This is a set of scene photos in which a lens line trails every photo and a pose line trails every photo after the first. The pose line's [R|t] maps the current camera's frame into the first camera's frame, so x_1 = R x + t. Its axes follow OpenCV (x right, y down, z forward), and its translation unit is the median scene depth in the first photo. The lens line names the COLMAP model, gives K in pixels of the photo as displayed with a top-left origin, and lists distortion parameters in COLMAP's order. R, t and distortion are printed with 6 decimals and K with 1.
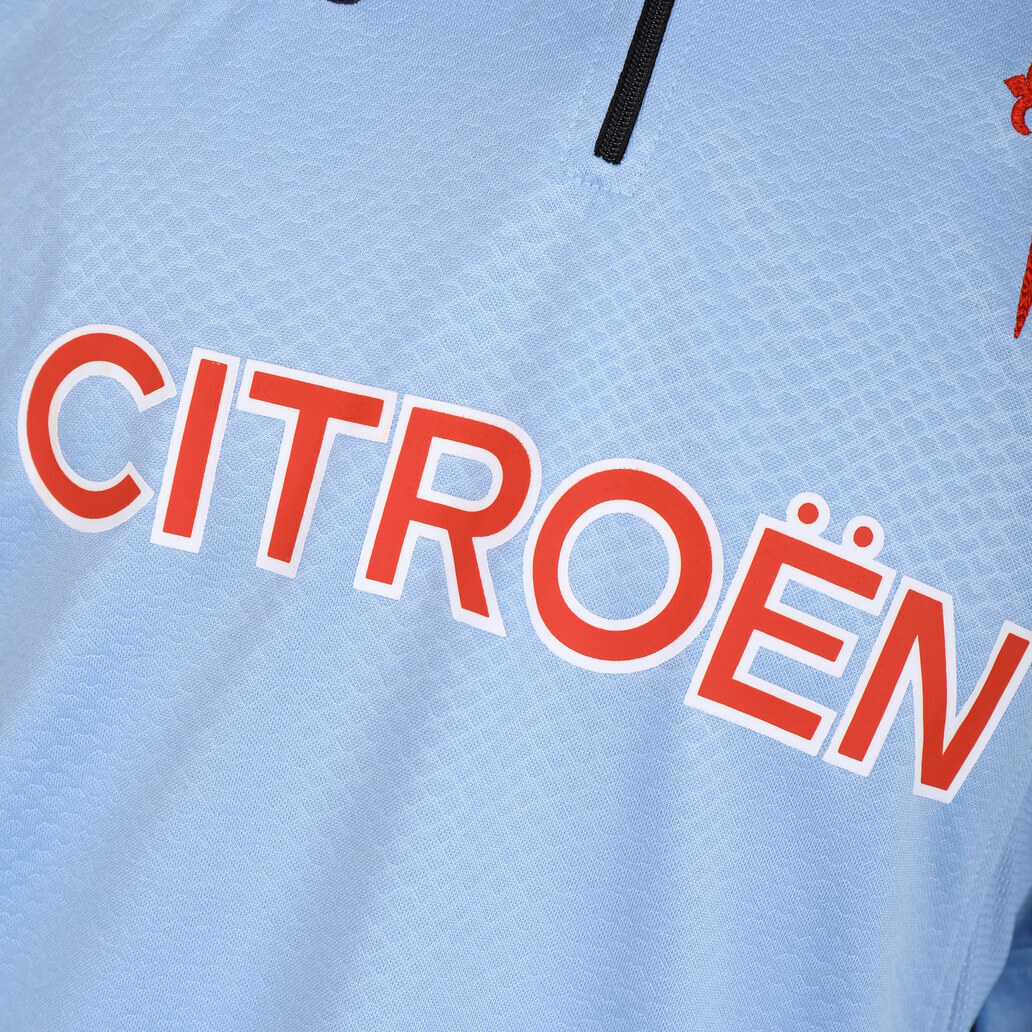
lens RADIAL K [[2631.0, 0, 516.0], [0, 2631.0, 516.0], [0, 0, 1]] dist [-0.002751, 0.318489]
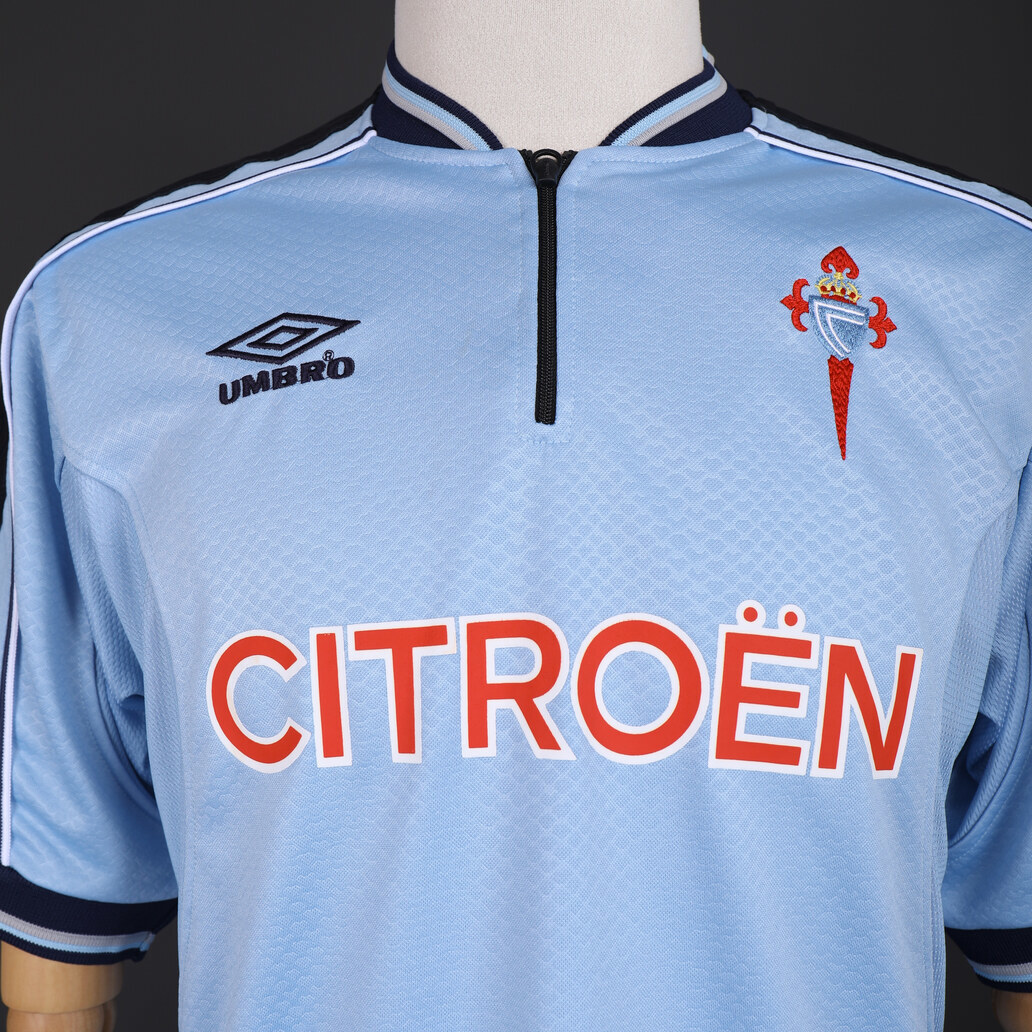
lens RADIAL K [[1297.3, 0, 503.0], [0, 1297.3, 515.7], [0, 0, 1]] dist [-0.087860, 0.049056]
pose [[0.957001, -0.287392, 0.039446, -0.031121], [0.290060, 0.949835, -0.116956, -0.008868], [-0.003855, 0.123368, 0.992353, 0.289012]]
